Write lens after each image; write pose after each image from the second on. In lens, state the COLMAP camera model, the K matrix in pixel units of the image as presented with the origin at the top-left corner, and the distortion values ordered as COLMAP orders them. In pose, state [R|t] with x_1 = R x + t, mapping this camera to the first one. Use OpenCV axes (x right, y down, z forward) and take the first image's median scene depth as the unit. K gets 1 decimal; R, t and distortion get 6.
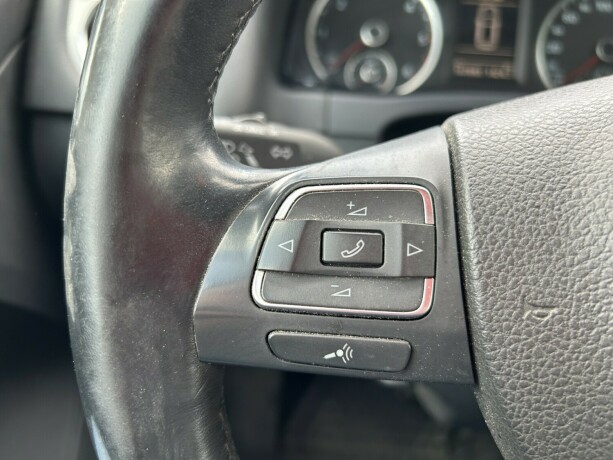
lens RADIAL K [[485.6, 0, 293.1], [0, 485.6, 231.4], [0, 0, 1]] dist [-0.034328, -0.015213]
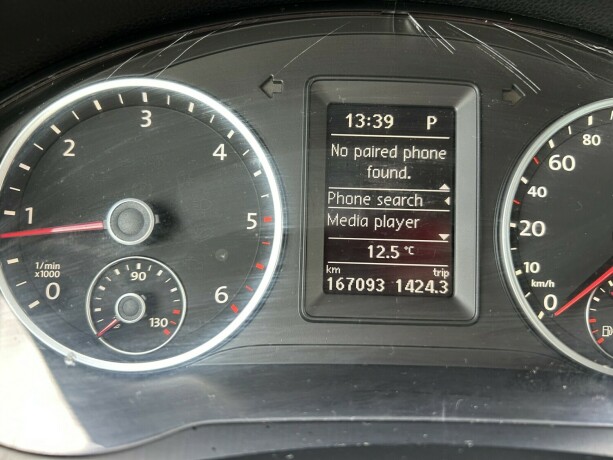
lens RADIAL K [[466.4, 0, 311.6], [0, 466.4, 227.1], [0, 0, 1]] dist [0.013296, -0.034768]
pose [[0.993779, -0.045963, 0.101444, 0.904463], [0.052877, 0.996381, -0.066556, -1.159465], [-0.098018, 0.071506, 0.992612, 1.794584]]
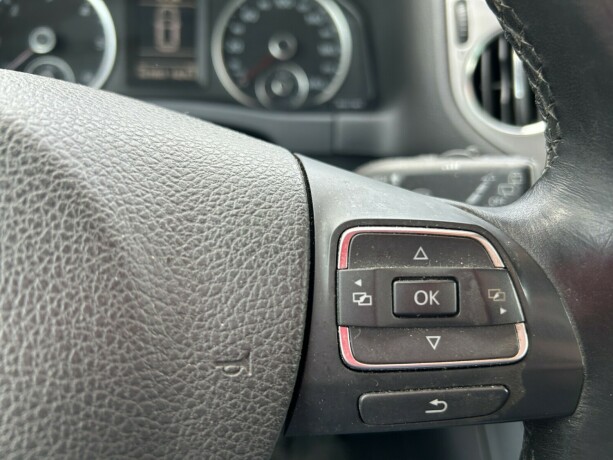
lens RADIAL K [[485.6, 0, 306.1], [0, 485.6, 228.3], [0, 0, 1]] dist [-0.034328, -0.015213]
pose [[0.989356, -0.063938, 0.130718, 1.696078], [0.064057, 0.997941, 0.003301, -0.015828], [-0.130660, 0.005107, 0.991414, -0.021963]]
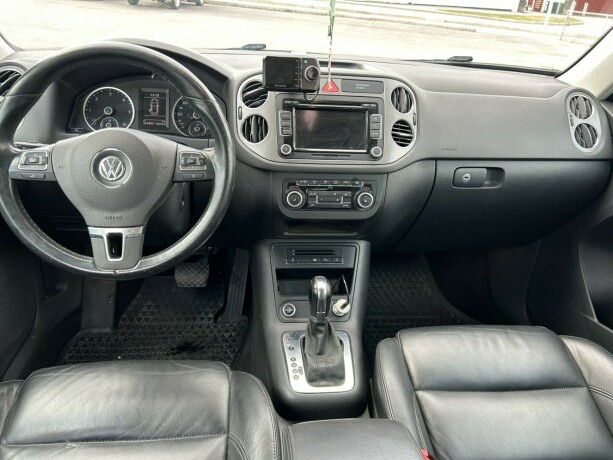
lens RADIAL K [[466.4, 0, 309.3], [0, 466.4, 231.4], [0, 0, 1]] dist [0.013296, -0.034768]
pose [[0.979875, -0.055187, 0.191831, 2.279867], [0.064098, 0.997119, -0.040553, 1.354362], [-0.189040, 0.052033, 0.980590, -5.336293]]
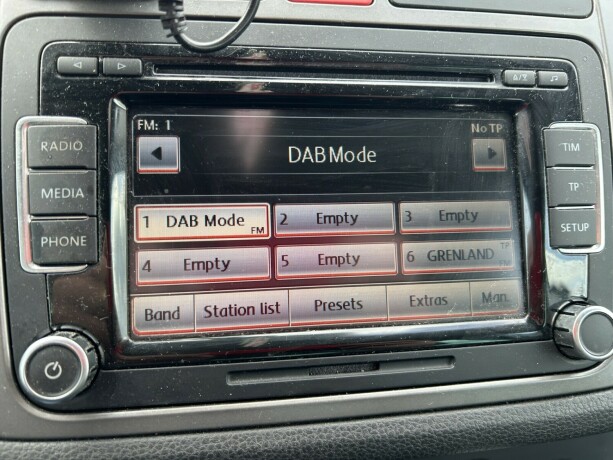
lens RADIAL K [[466.4, 0, 308.2], [0, 466.4, 226.6], [0, 0, 1]] dist [0.013296, -0.034768]
pose [[0.972264, -0.084473, 0.218099, 3.750410], [0.092455, 0.995360, -0.026640, -0.476061], [-0.214837, 0.046065, 0.975563, 0.509823]]
